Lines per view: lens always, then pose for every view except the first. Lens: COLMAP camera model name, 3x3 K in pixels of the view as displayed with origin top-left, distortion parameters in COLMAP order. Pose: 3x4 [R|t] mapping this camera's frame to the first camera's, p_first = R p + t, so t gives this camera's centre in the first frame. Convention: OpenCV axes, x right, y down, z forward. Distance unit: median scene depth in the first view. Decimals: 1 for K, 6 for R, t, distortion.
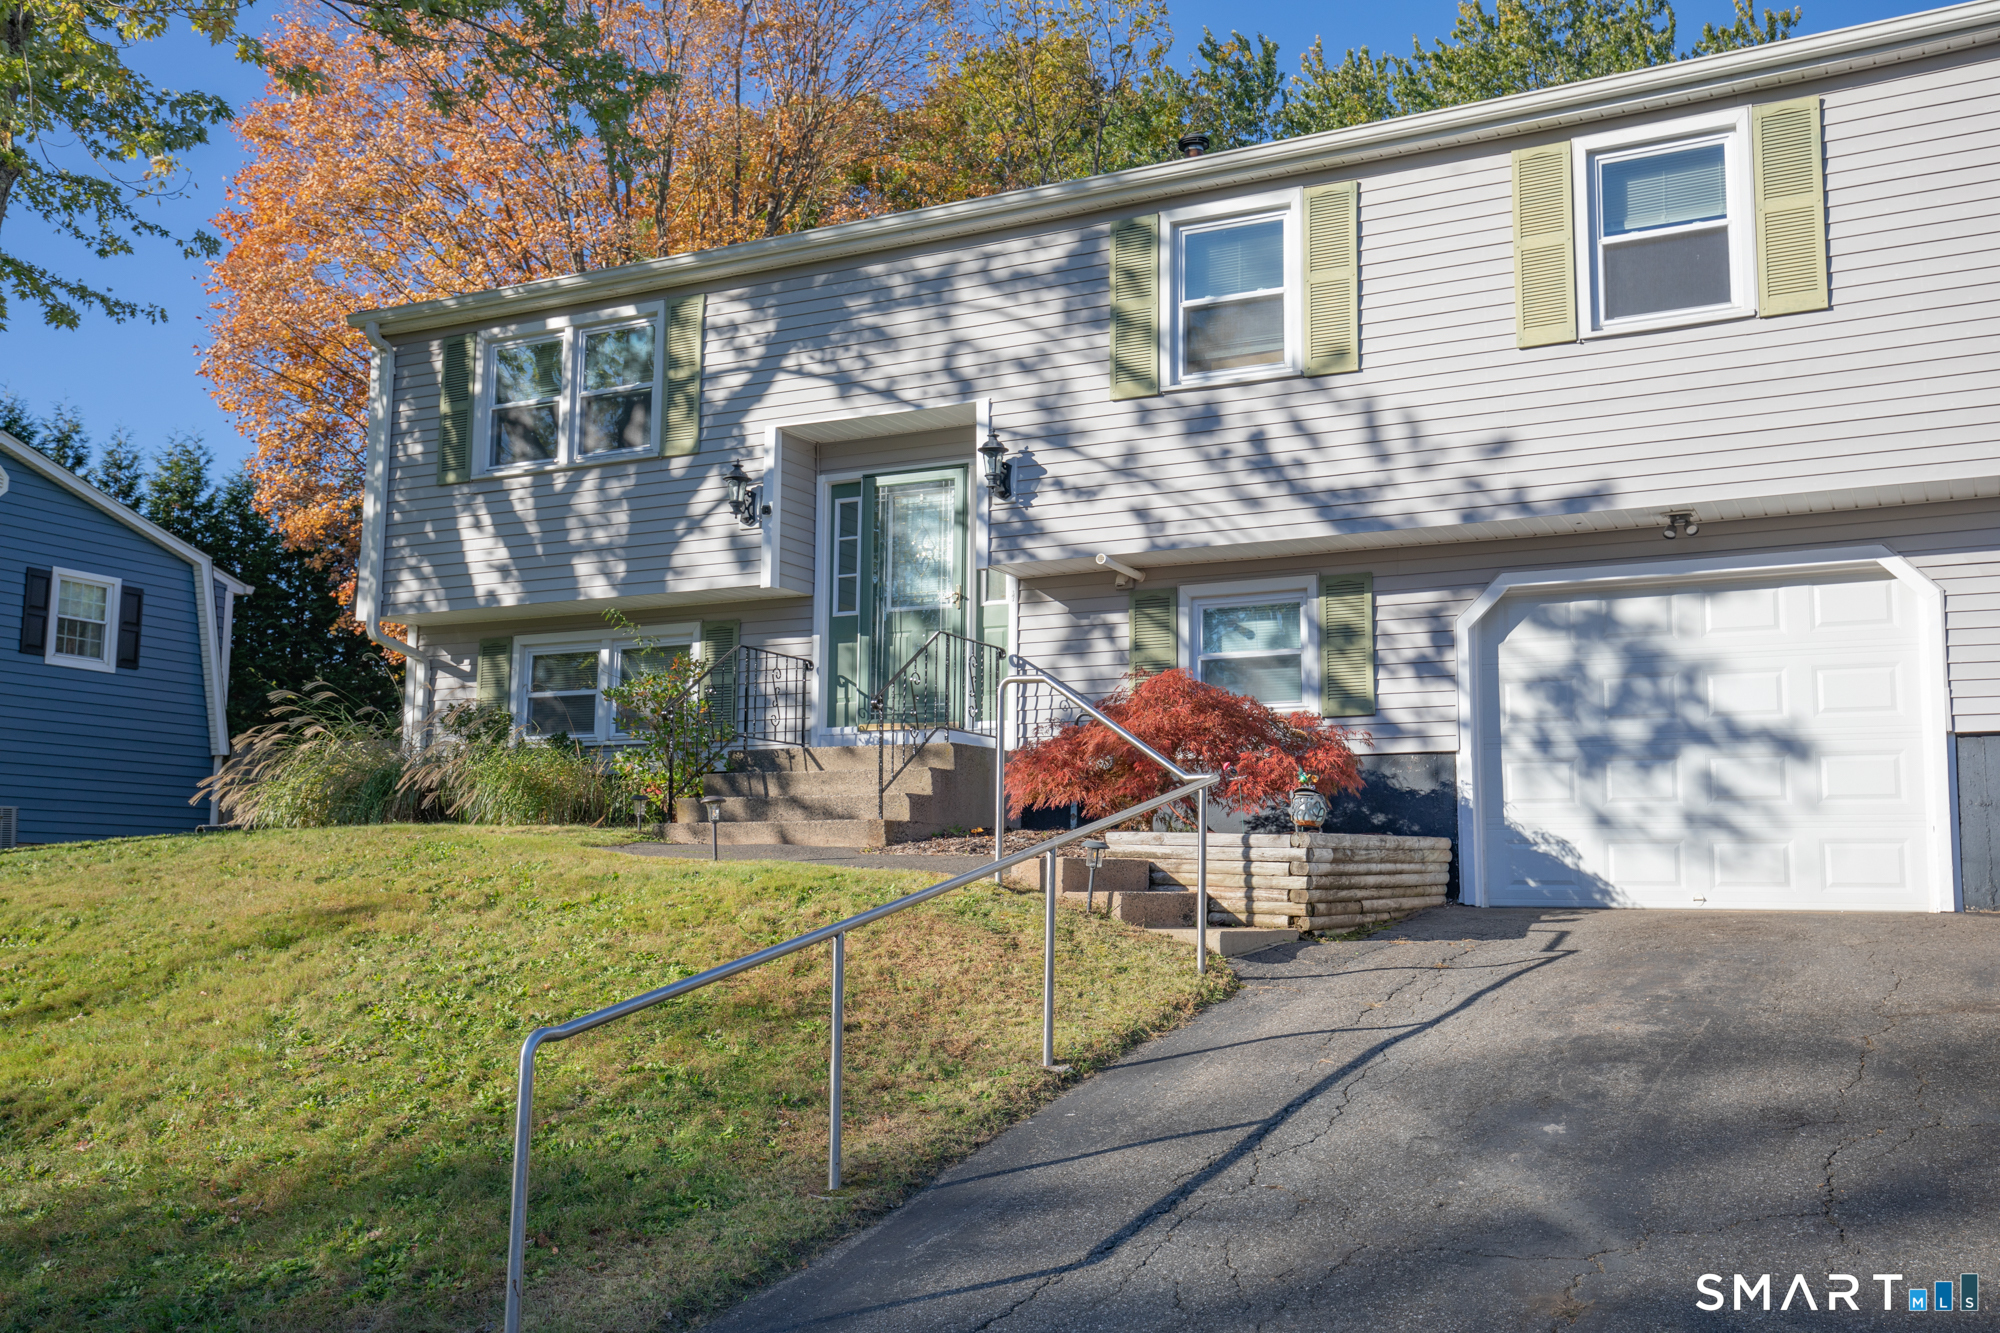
lens RADIAL K [[1676.0, 0, 1000.0], [0, 1676.0, 666.5], [0, 0, 1]] dist [0.054287, 0.010931]
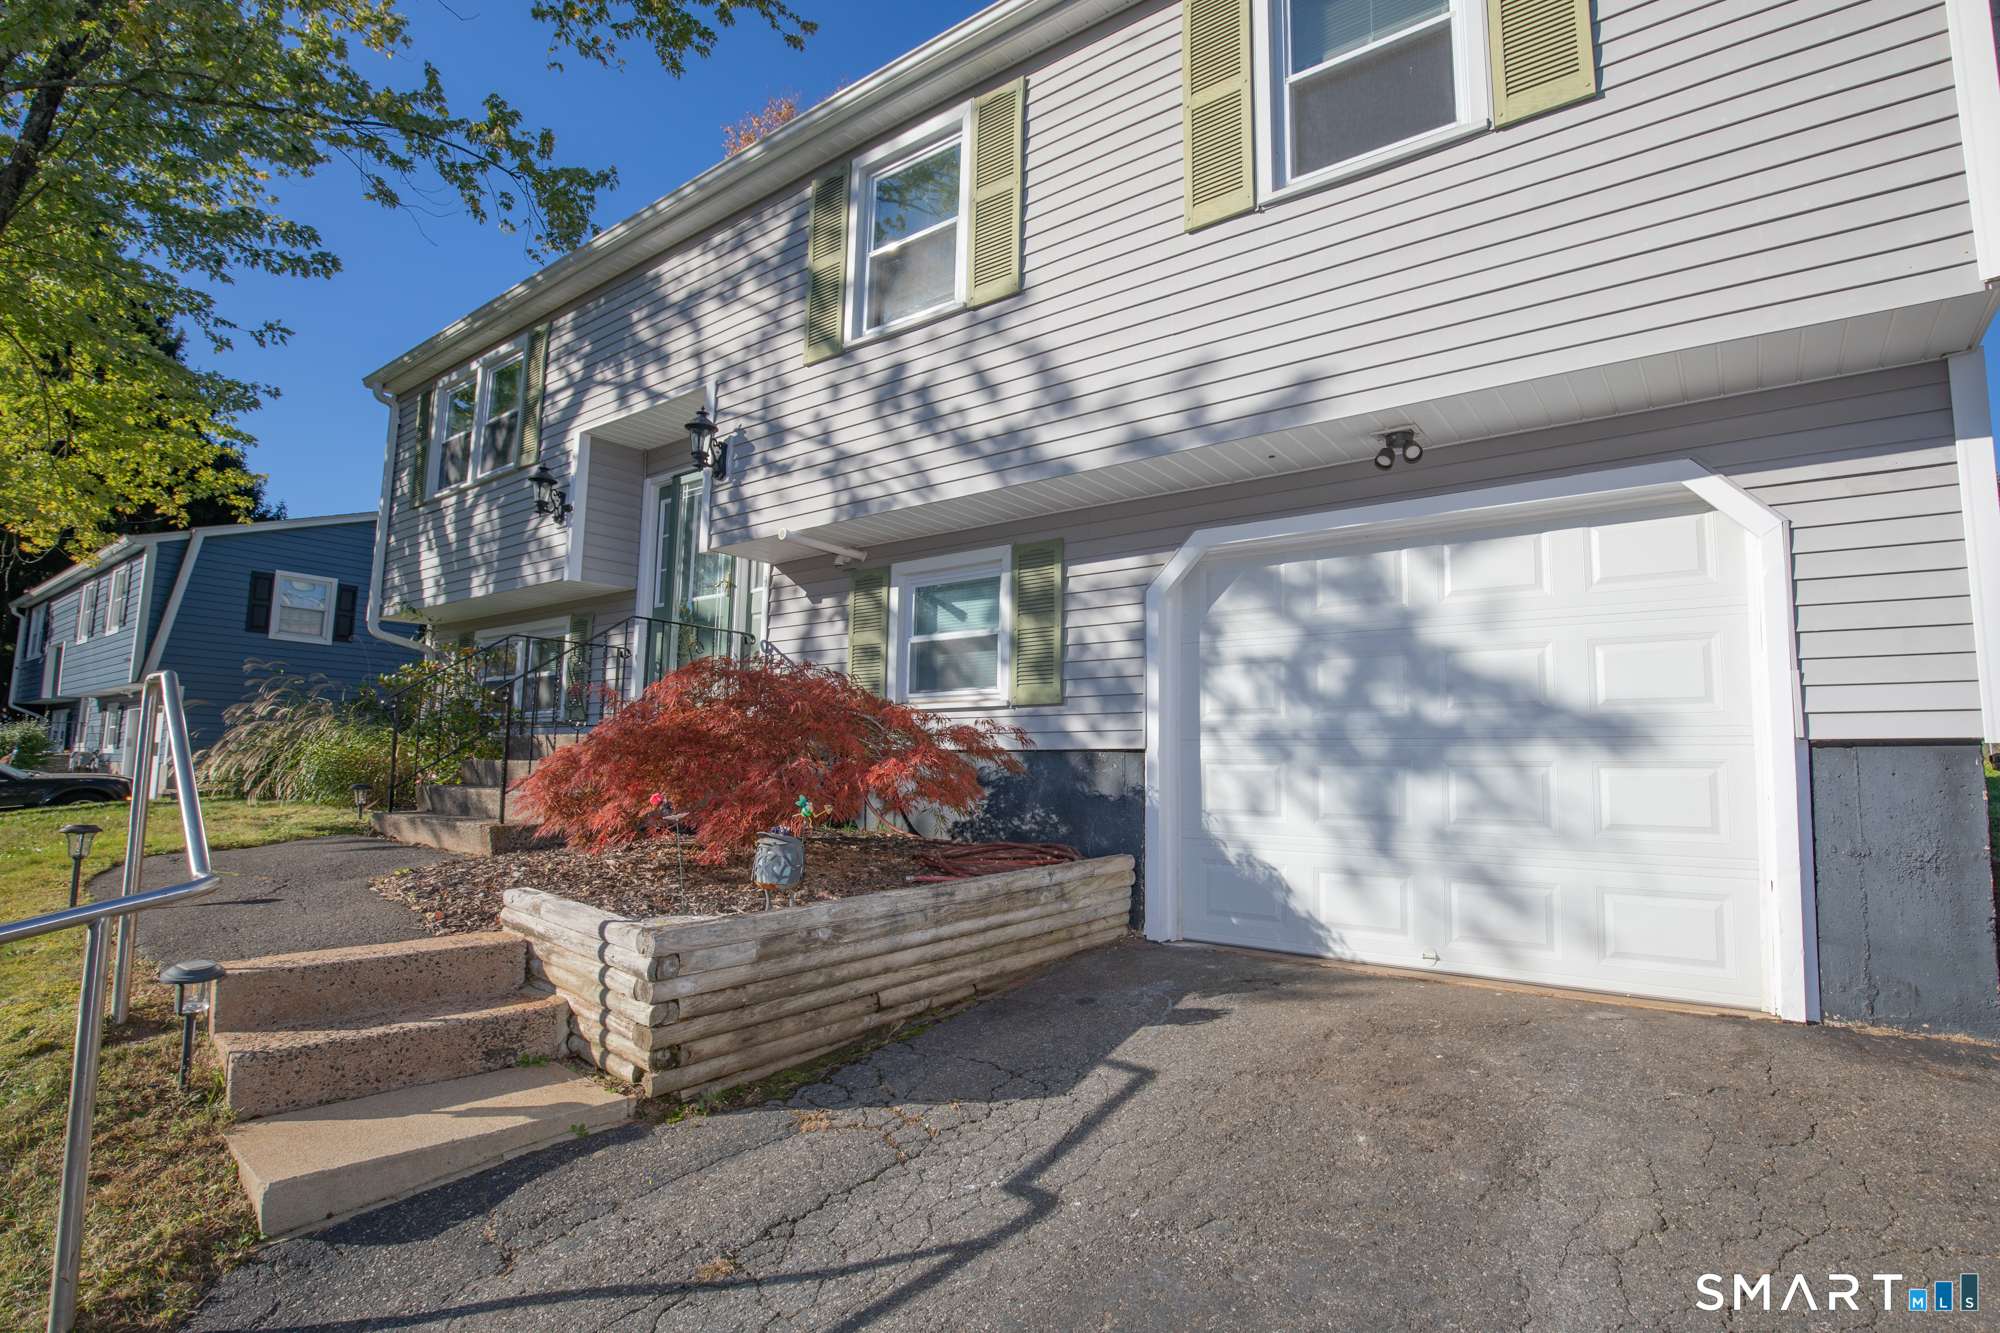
lens RADIAL K [[958.0, 0, 1004.2], [0, 958.0, 664.7], [0, 0, 1]] dist [-0.021714, -0.000083]
pose [[0.989155, -0.010692, -0.146487, 0.272487], [0.013045, 0.999801, 0.015110, 0.000987], [0.146296, -0.016857, 0.989097, 0.528113]]
